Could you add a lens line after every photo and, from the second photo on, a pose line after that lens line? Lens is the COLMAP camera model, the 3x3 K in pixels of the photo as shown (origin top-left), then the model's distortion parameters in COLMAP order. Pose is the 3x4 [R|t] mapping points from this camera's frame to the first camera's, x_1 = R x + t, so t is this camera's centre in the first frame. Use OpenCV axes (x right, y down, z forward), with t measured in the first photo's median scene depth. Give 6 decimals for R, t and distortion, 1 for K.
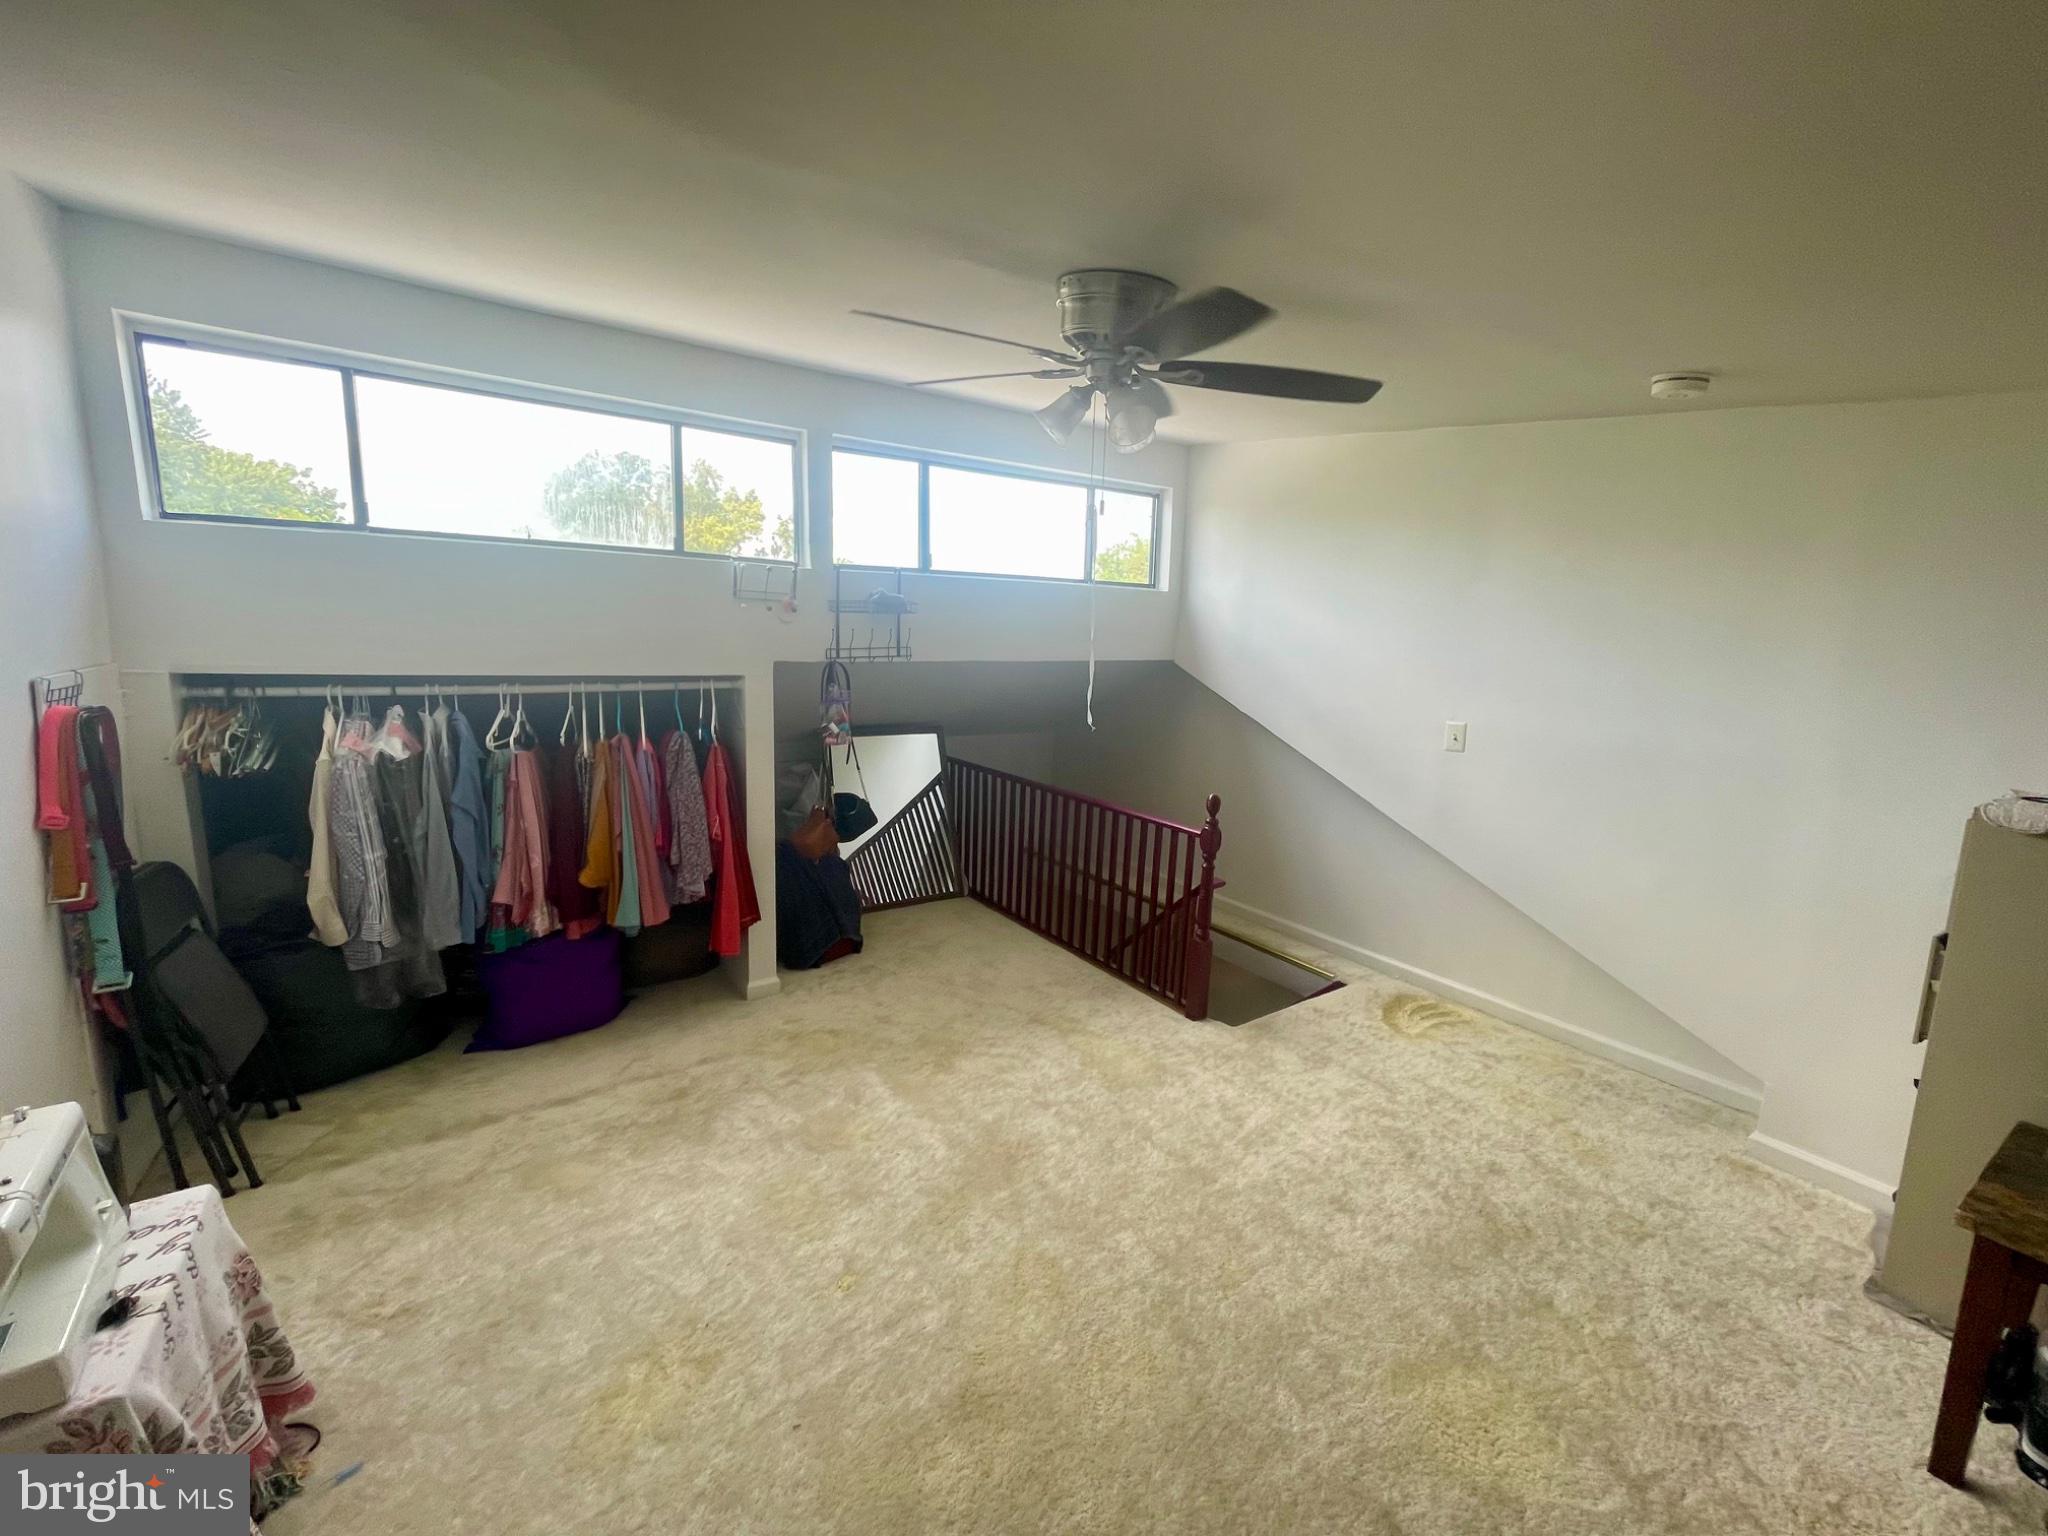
lens RADIAL K [[843.4, 0, 1024.0], [0, 843.4, 768.0], [0, 0, 1]] dist [-0.000758, -0.000159]
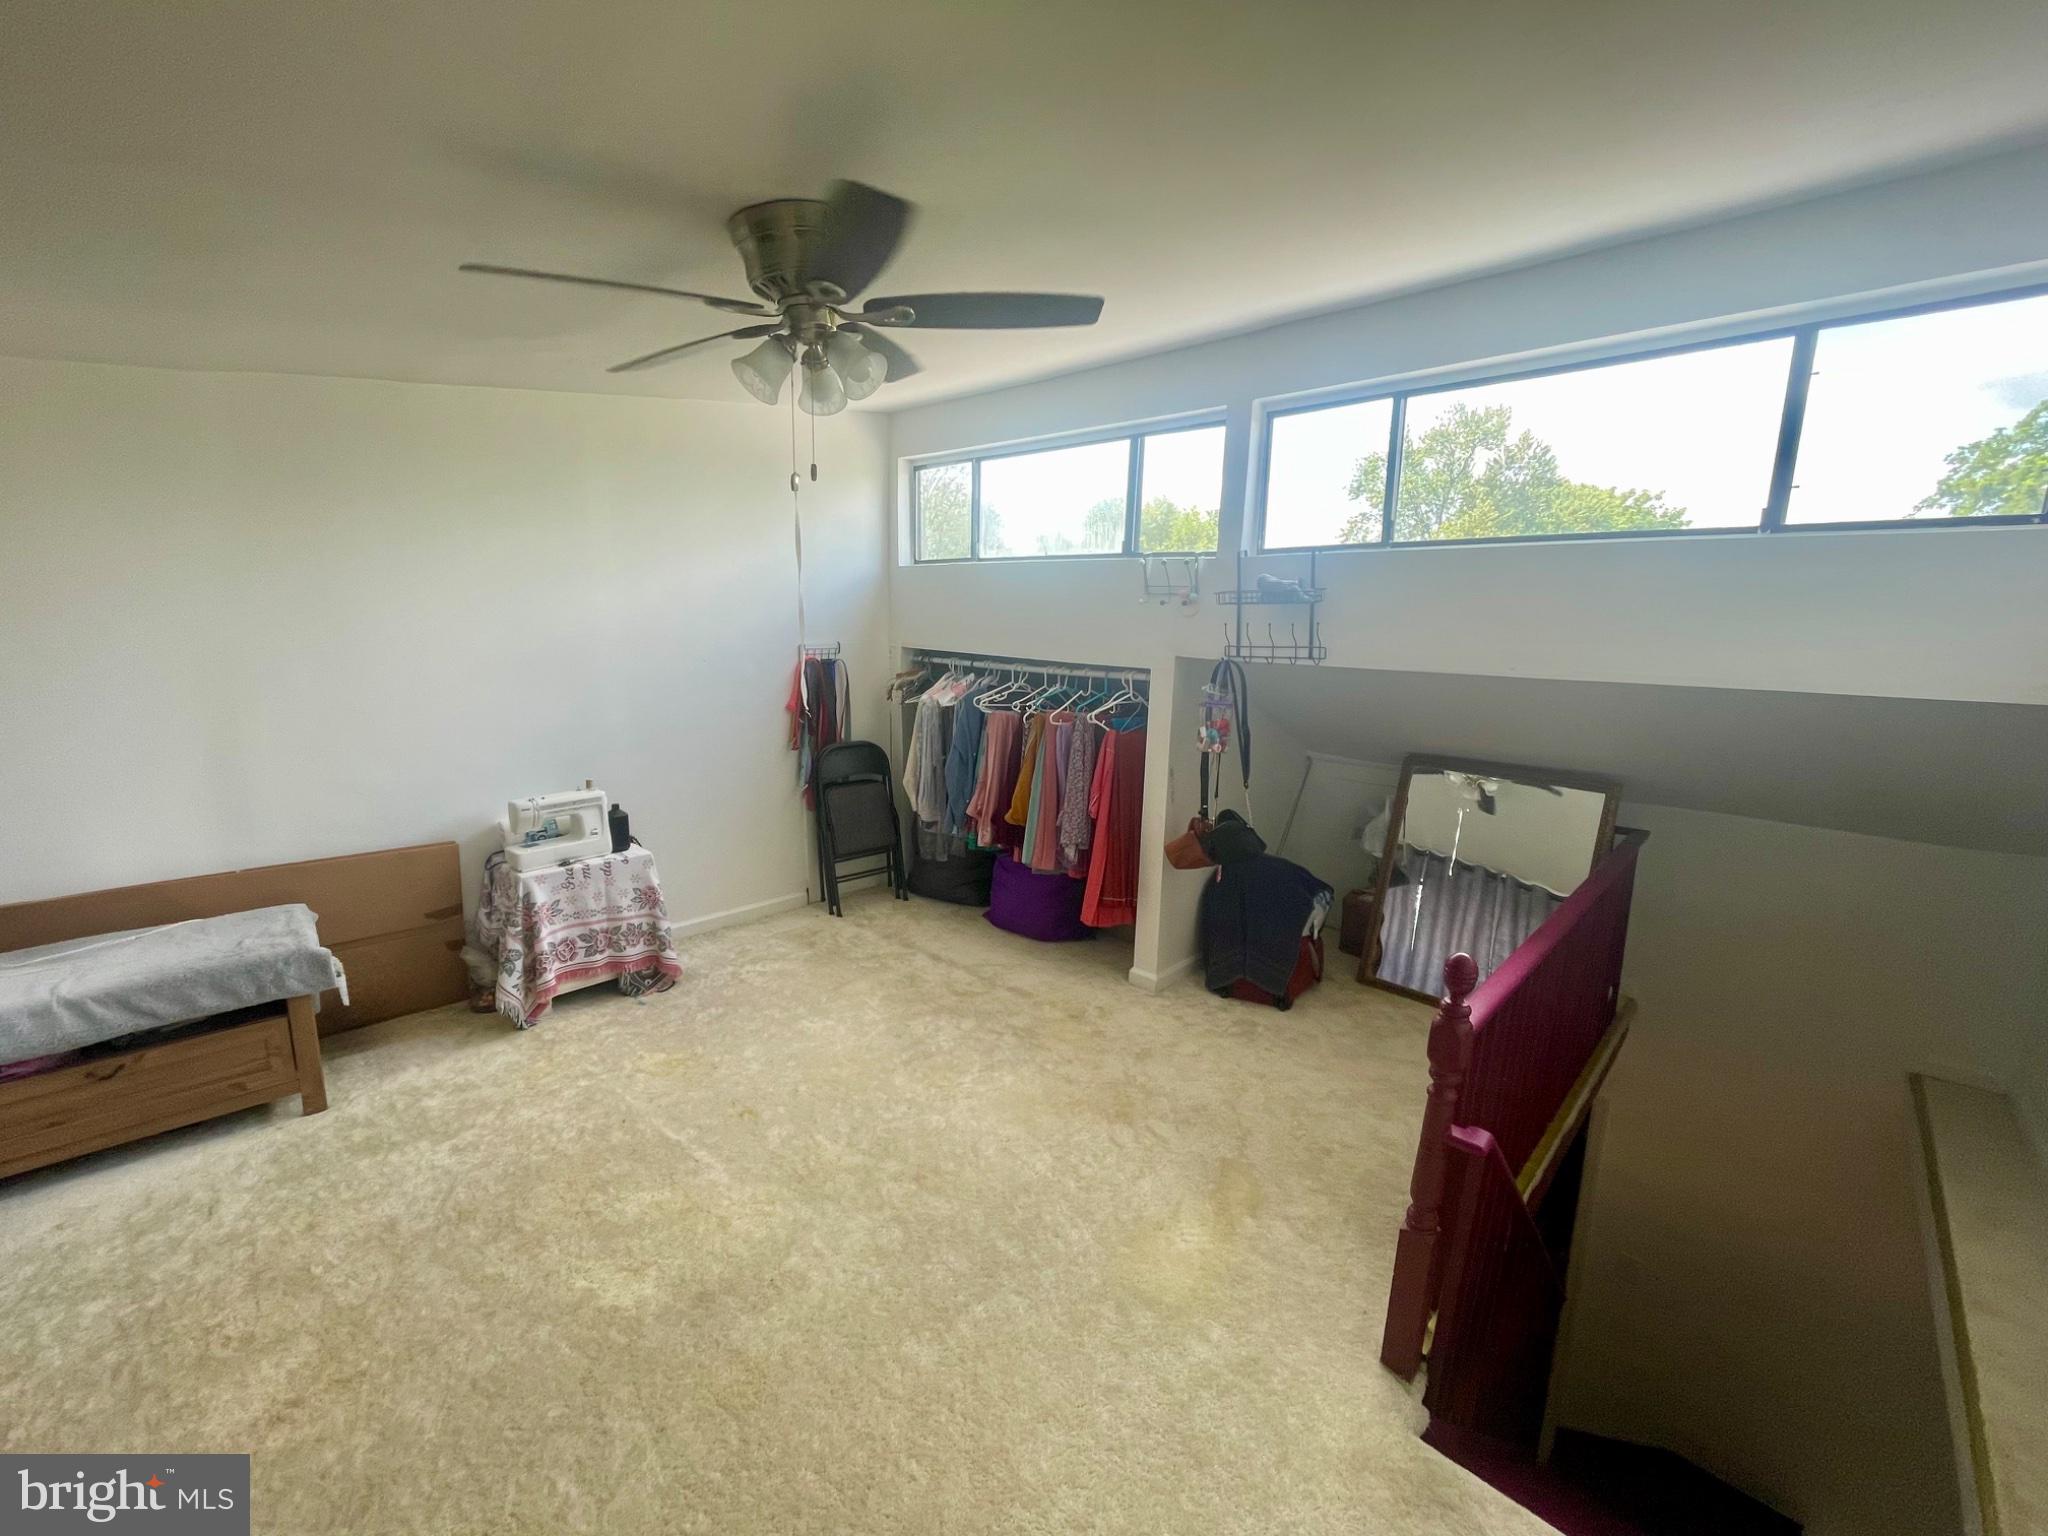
lens RADIAL K [[843.4, 0, 1024.0], [0, 843.4, 768.0], [0, 0, 1]] dist [-0.000758, -0.000159]
pose [[0.181574, 0.155031, -0.971080, 0.663251], [-0.176308, 0.976626, 0.122950, -0.093105], [0.967443, 0.148884, 0.204663, 0.673693]]
